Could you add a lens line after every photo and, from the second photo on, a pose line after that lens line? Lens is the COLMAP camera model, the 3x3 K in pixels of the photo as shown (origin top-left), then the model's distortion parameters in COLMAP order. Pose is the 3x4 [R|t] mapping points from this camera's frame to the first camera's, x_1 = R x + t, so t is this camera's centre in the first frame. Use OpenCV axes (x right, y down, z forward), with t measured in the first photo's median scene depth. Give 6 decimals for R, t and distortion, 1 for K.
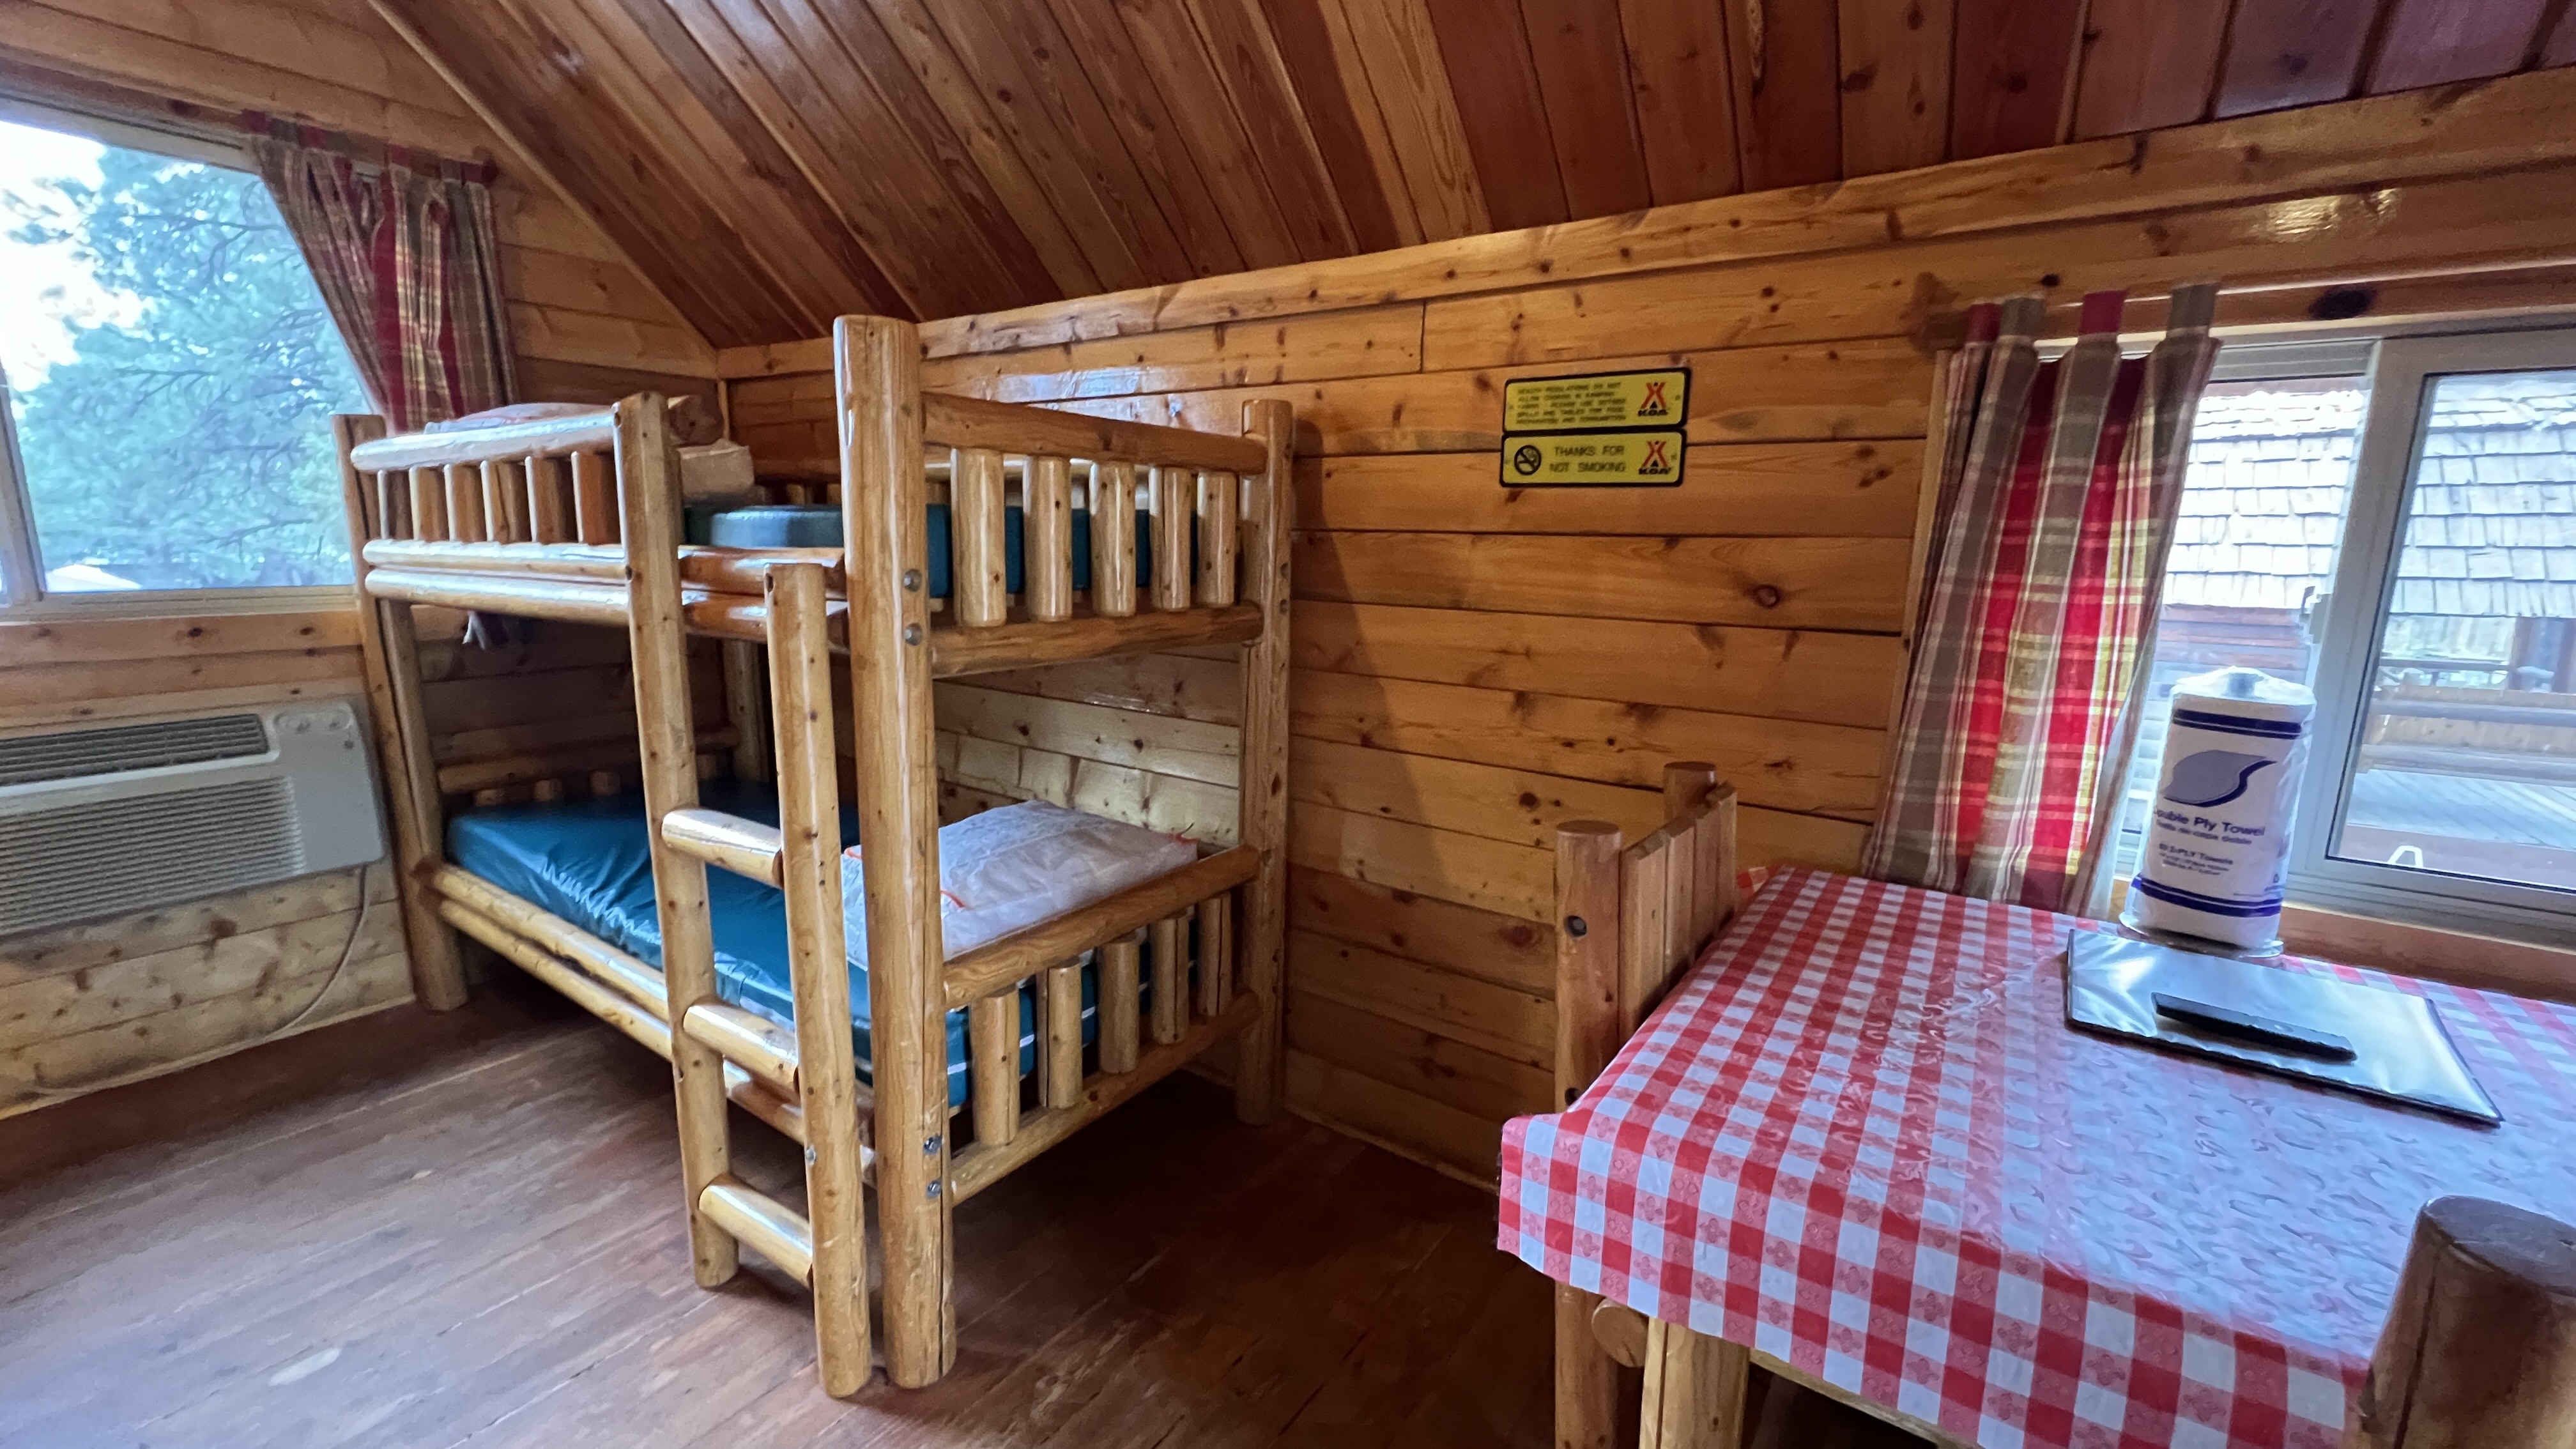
lens RADIAL K [[1033.4, 0, 1288.0], [0, 1033.4, 724.5], [0, 0, 1]] dist [-0.001918, 0.000158]
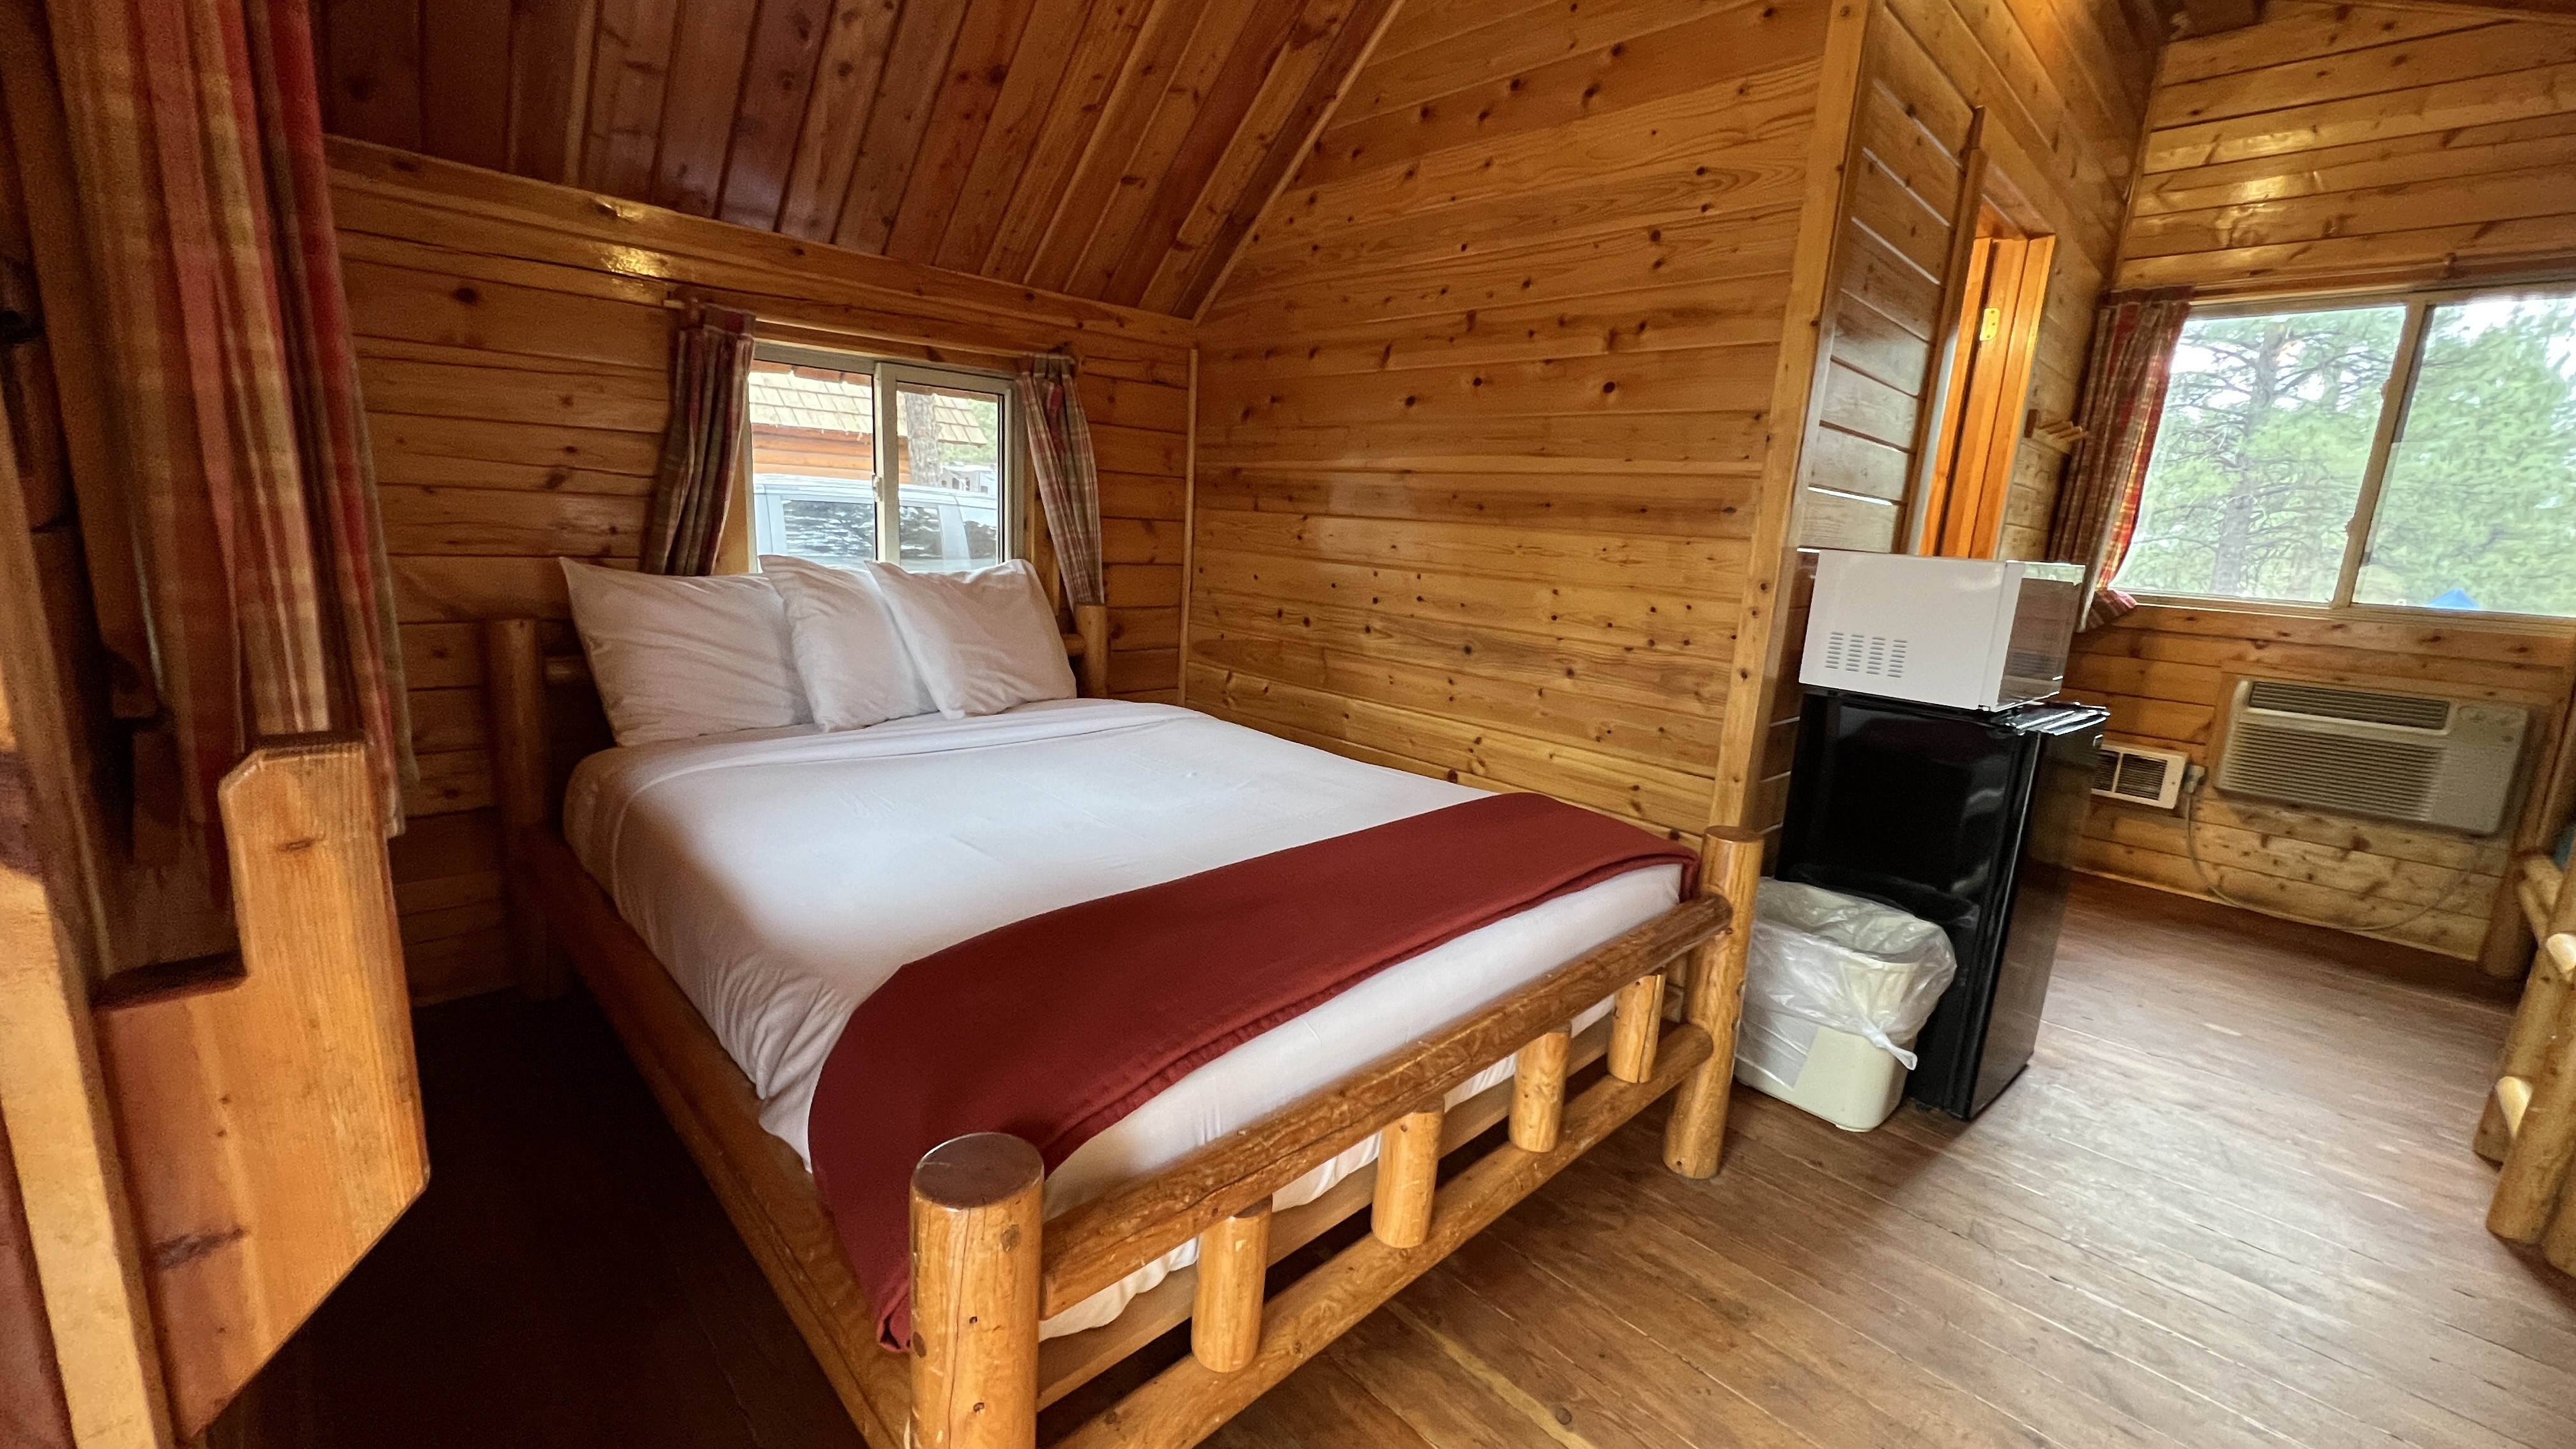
lens RADIAL K [[1027.3, 0, 1288.0], [0, 1027.3, 724.5], [0, 0, 1]] dist [-0.000944, 0.000032]
pose [[-0.198417, 0.169747, -0.965307, 0.782299], [-0.239406, 0.946662, 0.215678, 0.117367], [0.950429, 0.273894, -0.147195, -0.316333]]
